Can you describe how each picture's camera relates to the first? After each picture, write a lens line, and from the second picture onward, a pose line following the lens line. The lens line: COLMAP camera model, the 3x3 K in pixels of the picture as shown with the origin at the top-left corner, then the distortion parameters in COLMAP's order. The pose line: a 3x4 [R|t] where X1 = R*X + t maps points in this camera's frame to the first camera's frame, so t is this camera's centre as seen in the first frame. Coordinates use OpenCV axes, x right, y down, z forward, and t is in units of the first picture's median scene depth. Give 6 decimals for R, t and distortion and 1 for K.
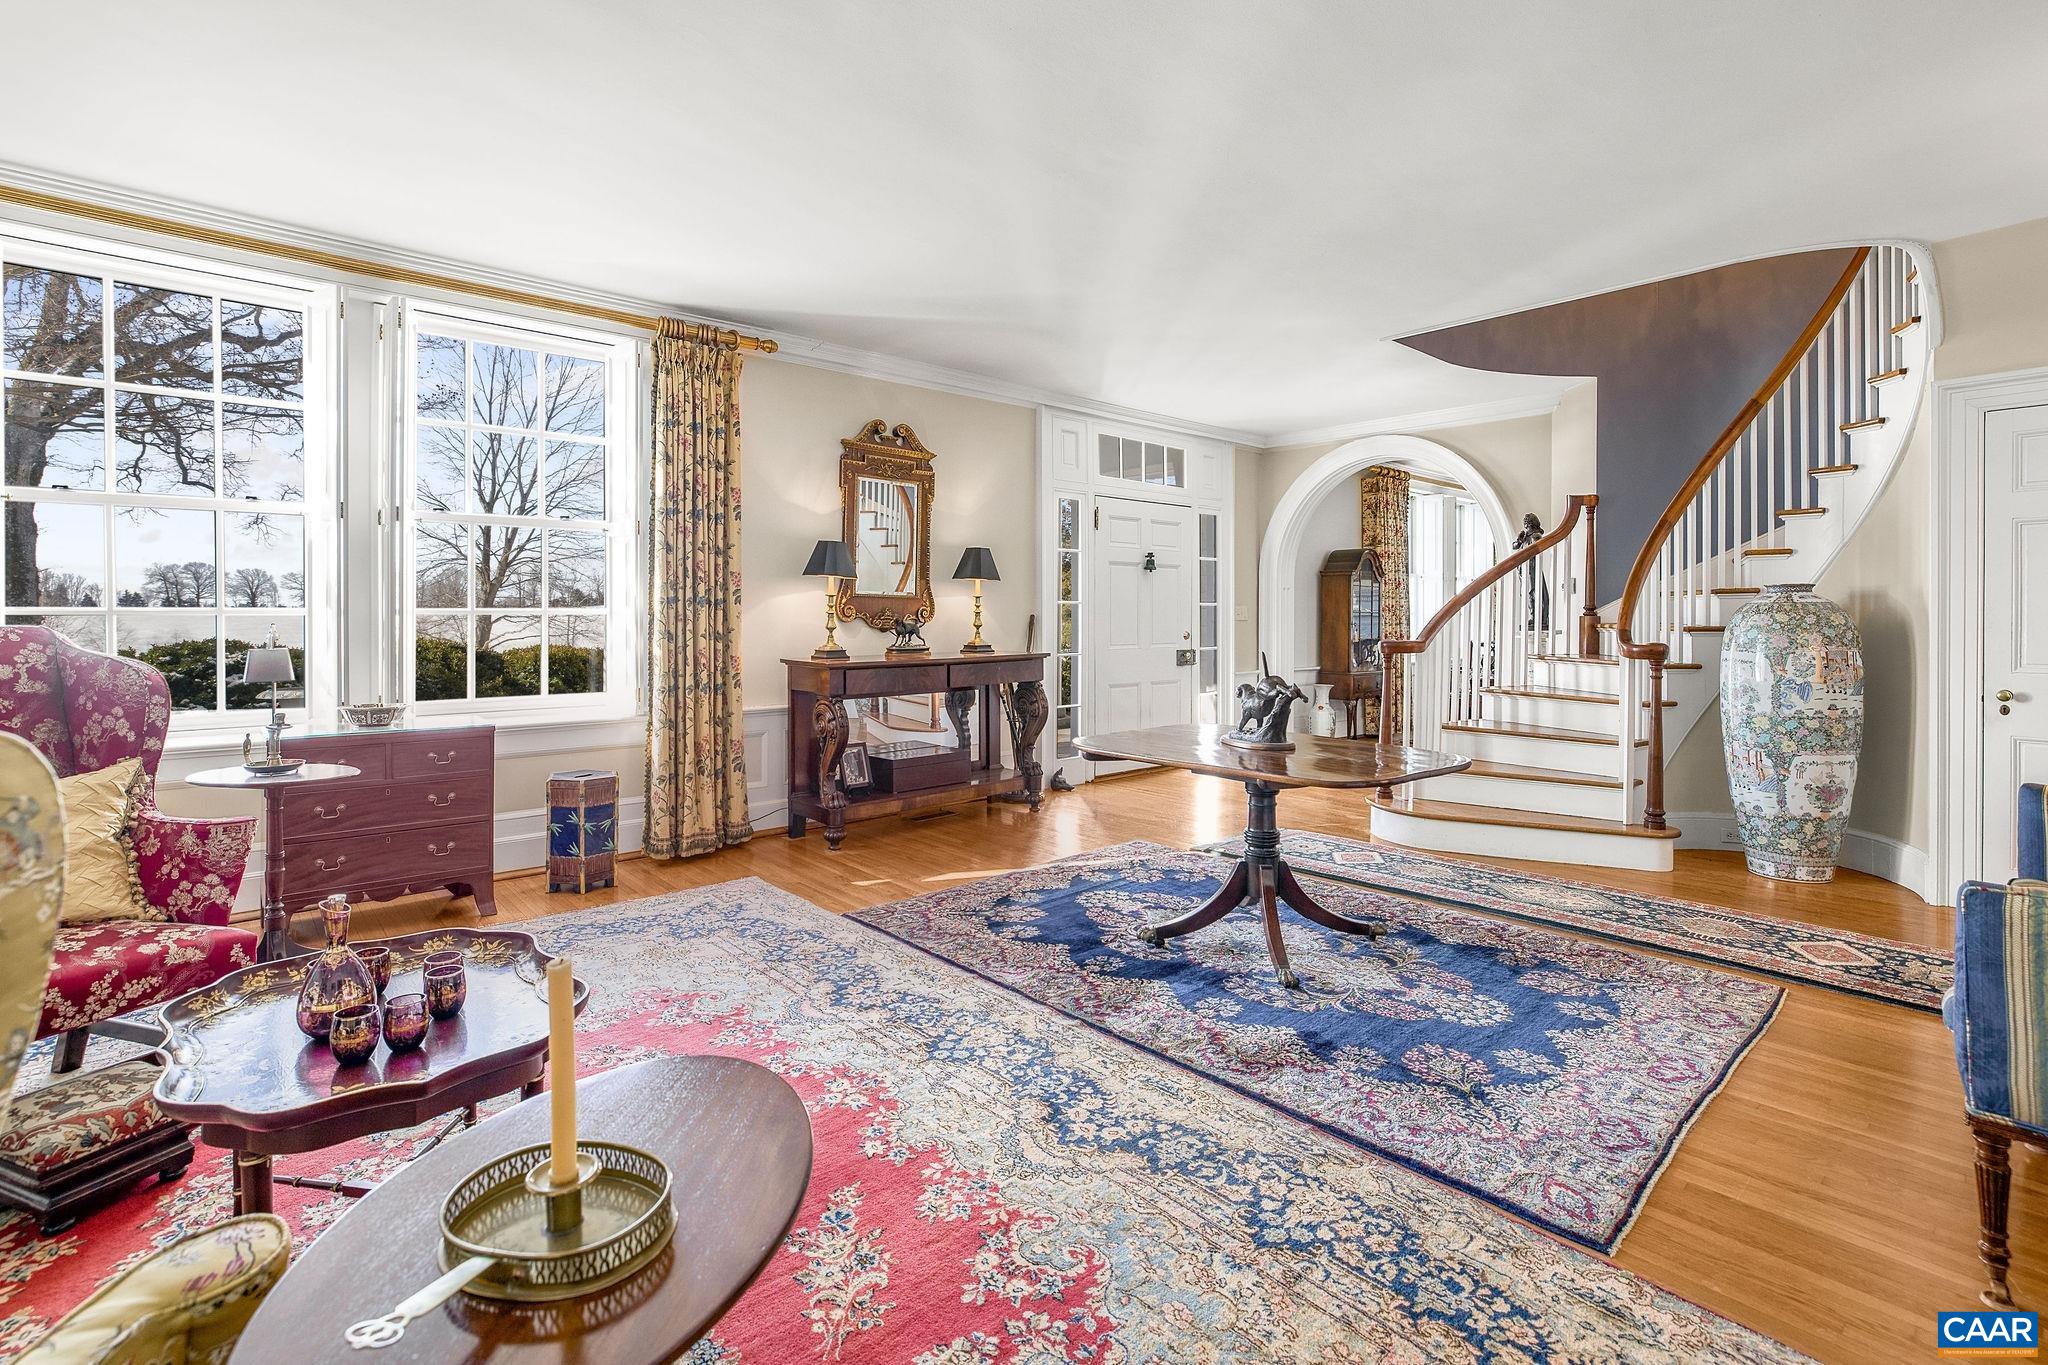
lens RADIAL K [[998.4, 0, 1024.1], [0, 998.4, 626.7], [0, 0, 1]] dist [0.000526, 0.000052]
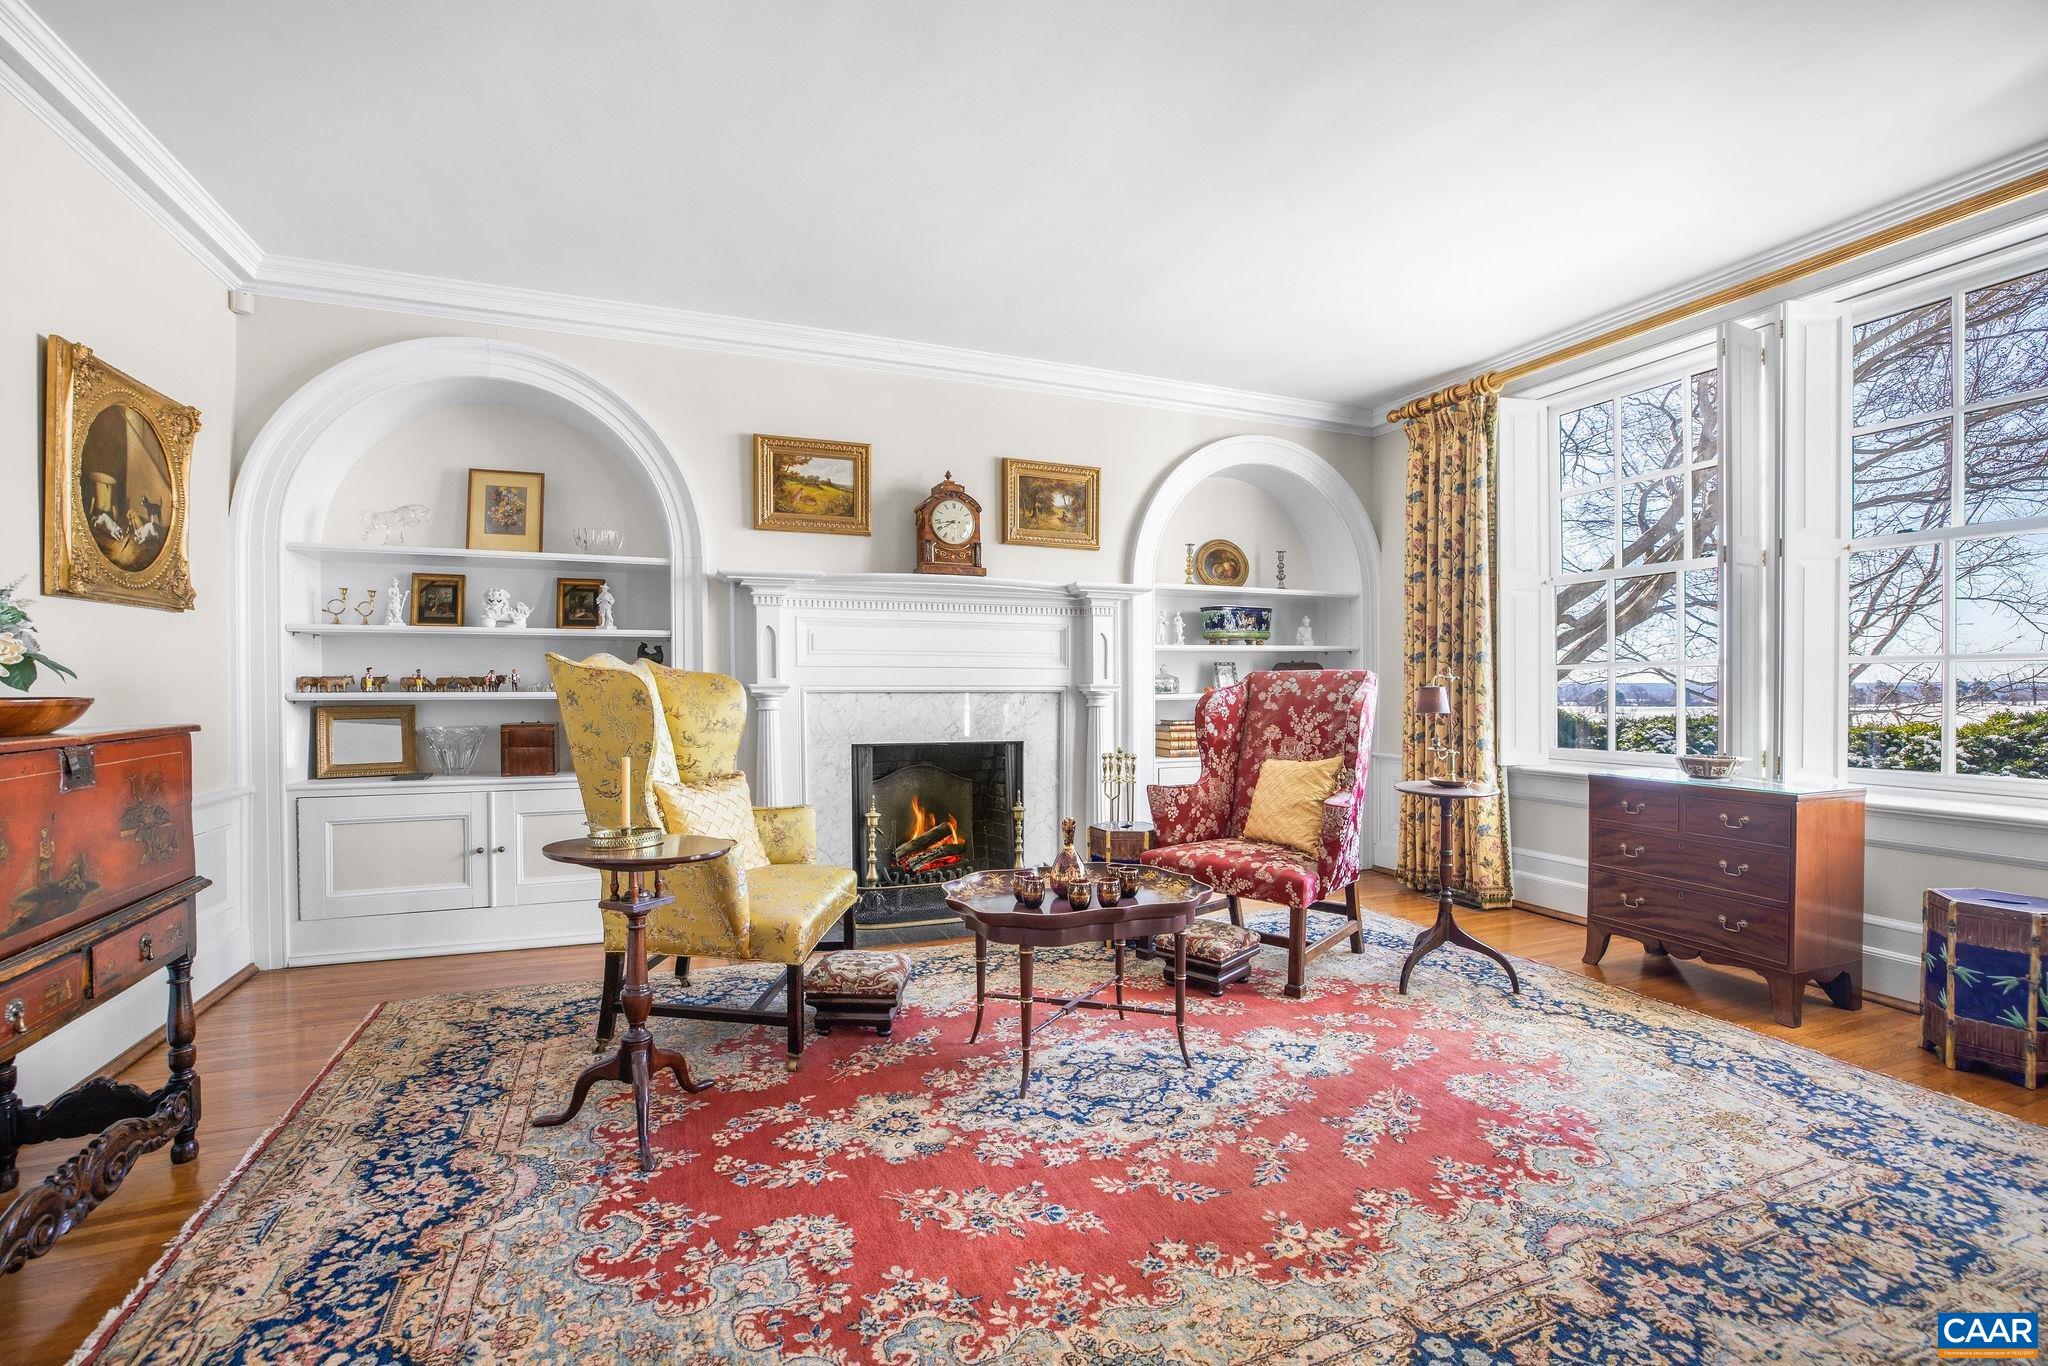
lens RADIAL K [[888.8, 0, 1024.0], [0, 888.8, 683.0], [0, 0, 1]] dist [-0.001418, -0.000309]
pose [[-0.335980, 0.001910, -0.941867, 0.486828], [-0.012311, 0.999904, 0.006419, 0.014487], [0.941789, 0.013752, -0.335924, 0.872615]]
